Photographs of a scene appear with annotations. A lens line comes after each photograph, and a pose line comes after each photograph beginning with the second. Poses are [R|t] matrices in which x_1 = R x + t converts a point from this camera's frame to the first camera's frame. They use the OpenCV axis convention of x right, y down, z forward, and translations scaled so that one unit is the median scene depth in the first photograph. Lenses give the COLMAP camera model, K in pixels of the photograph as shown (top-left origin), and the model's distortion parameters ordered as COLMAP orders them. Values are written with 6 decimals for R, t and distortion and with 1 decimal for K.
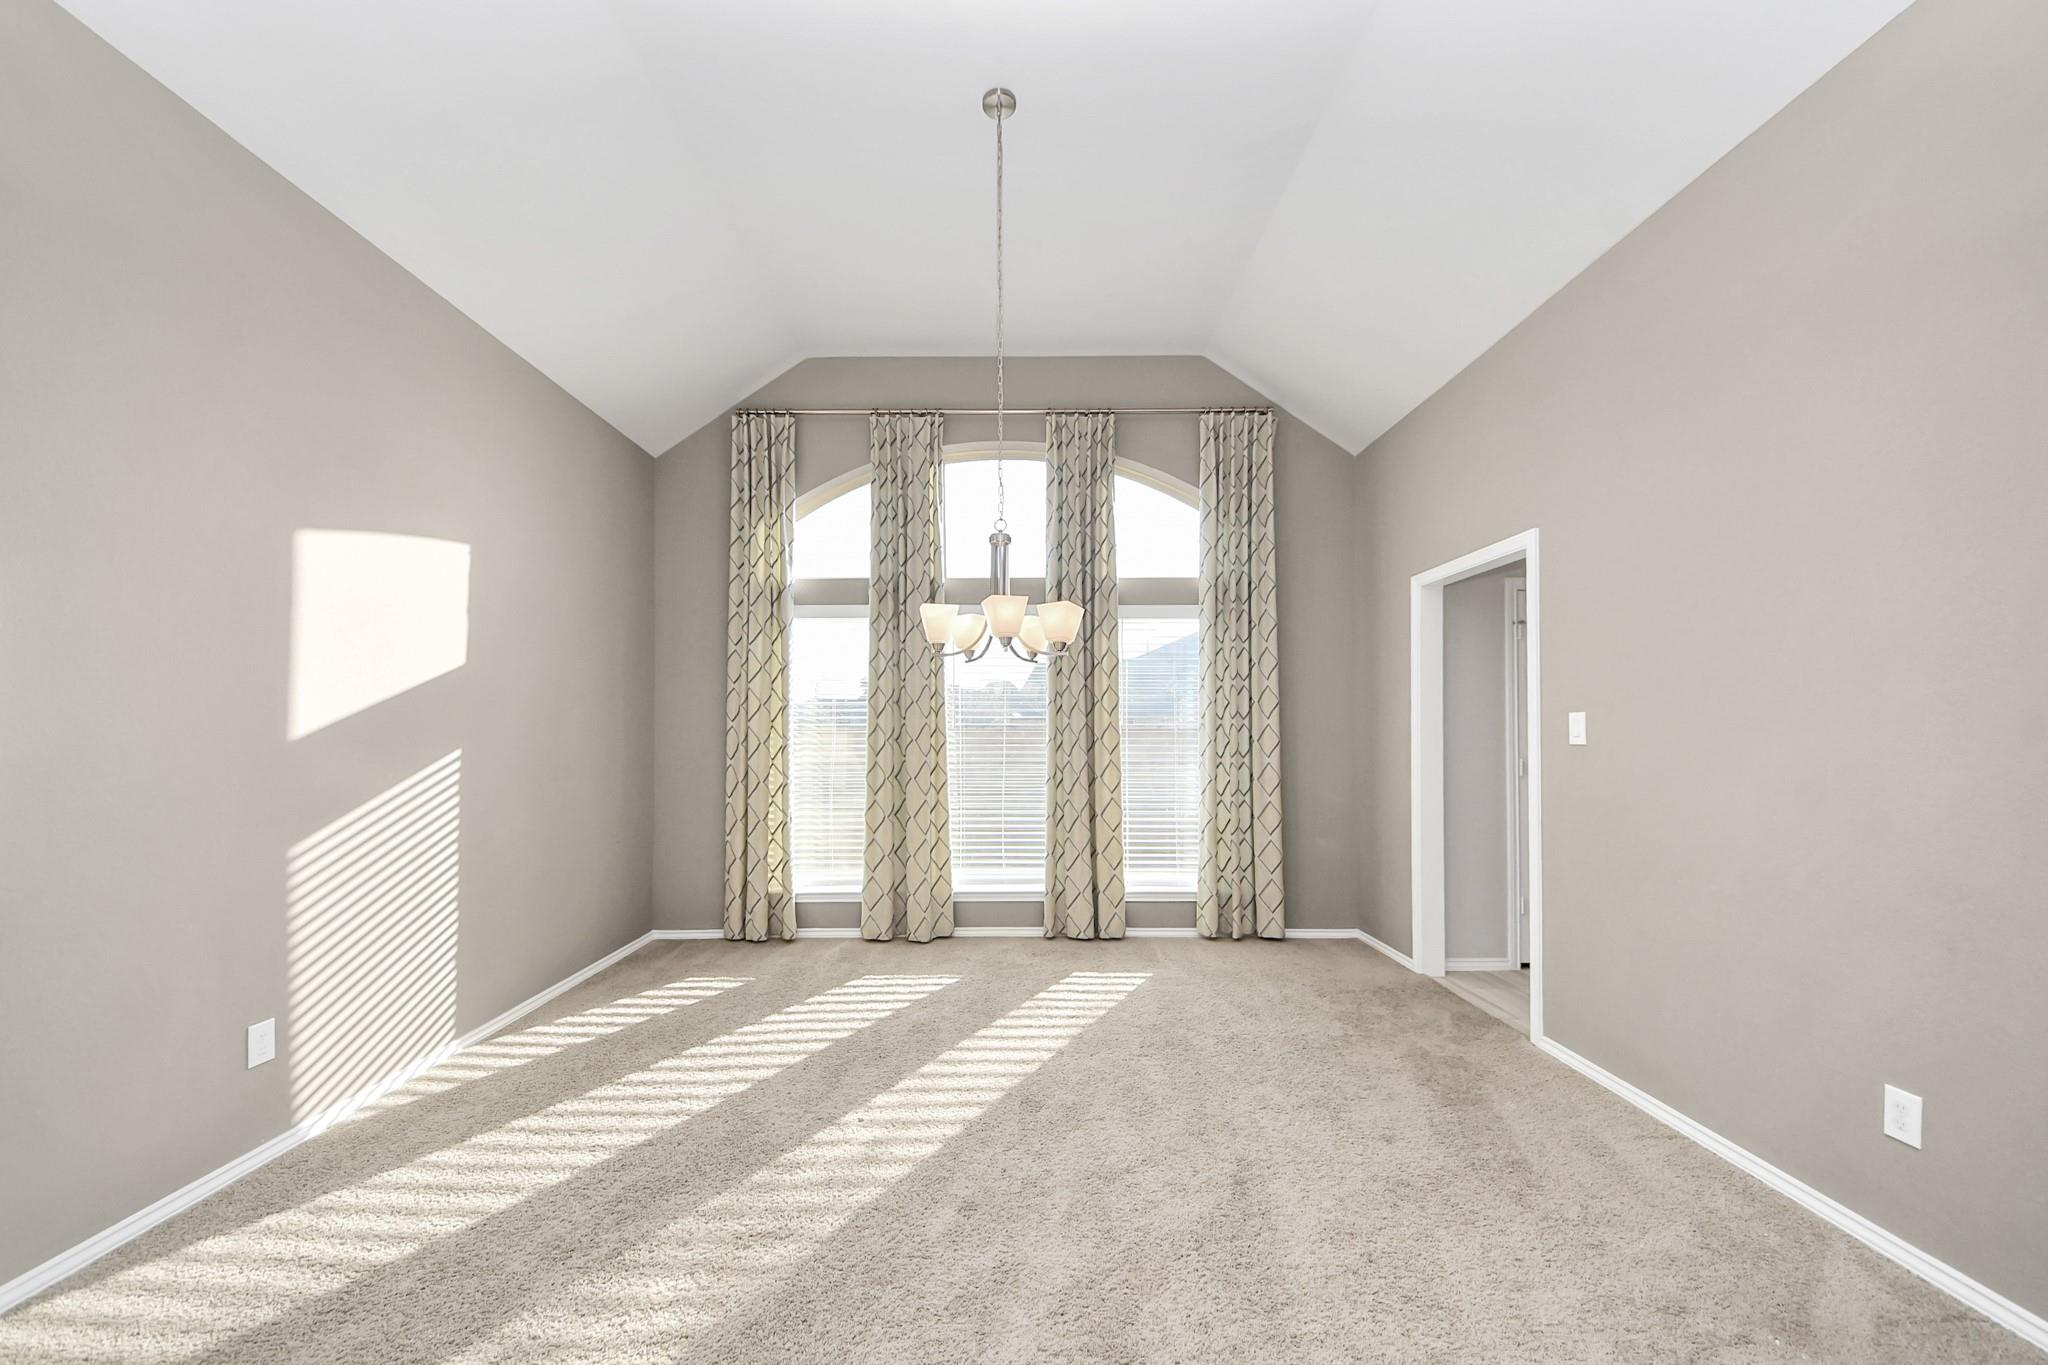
lens RADIAL K [[751.5, 0, 1035.8], [0, 751.5, 687.4], [0, 0, 1]] dist [-0.026798, -0.000300]
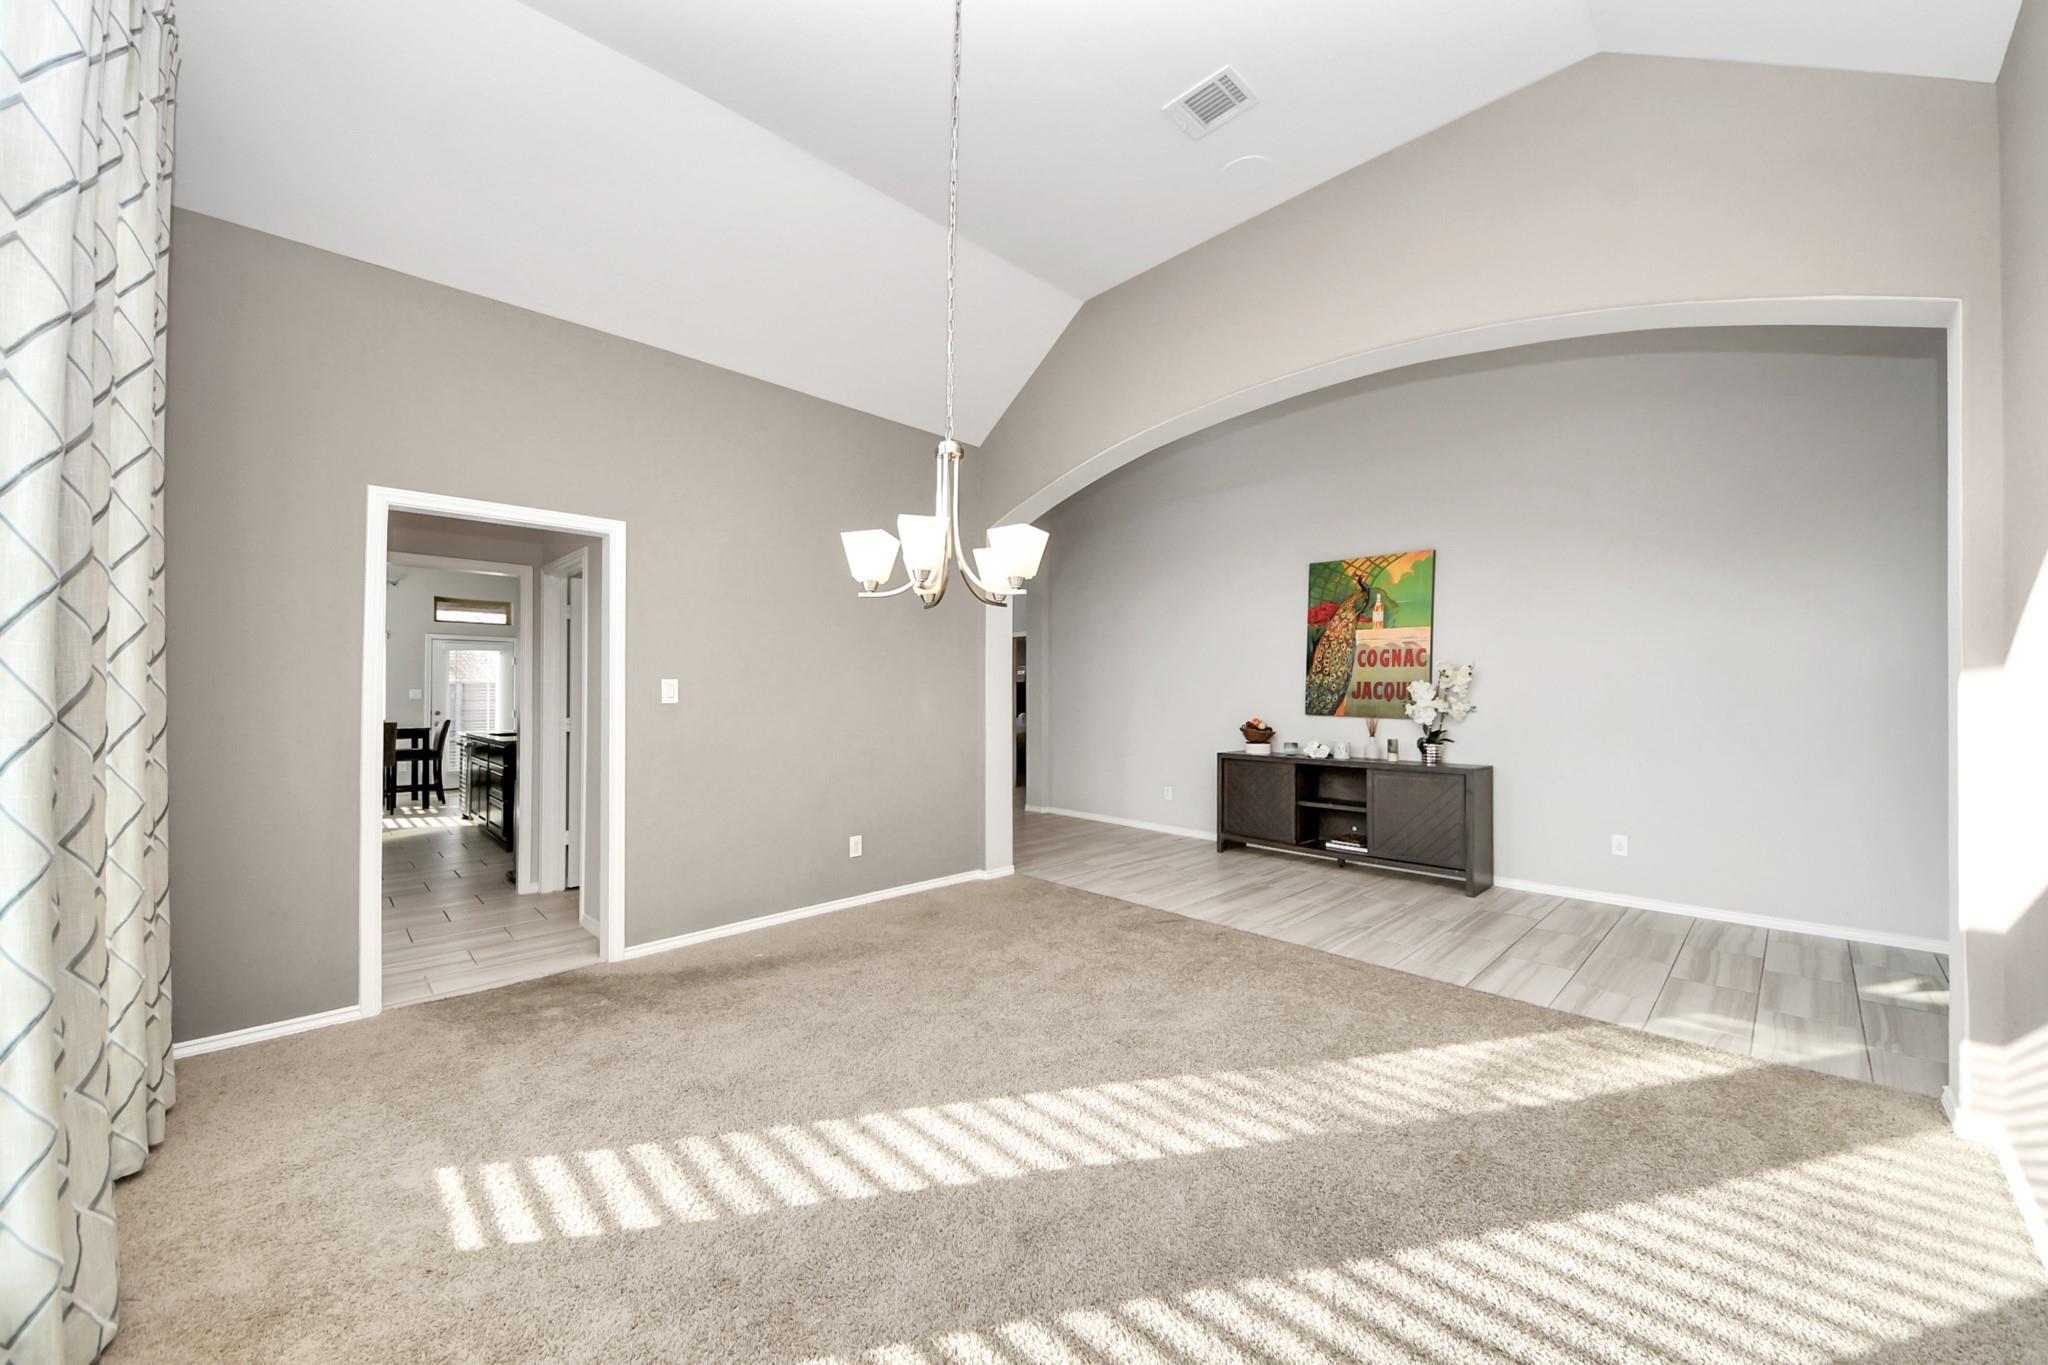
lens RADIAL K [[751.5, 0, 1029.9], [0, 751.5, 690.6], [0, 0, 1]] dist [-0.026798, -0.000300]
pose [[-0.689354, -0.001532, 0.724423, -0.628618], [-0.035094, 0.998894, -0.031283, 0.070621], [-0.723574, -0.046988, -0.688645, 1.383565]]
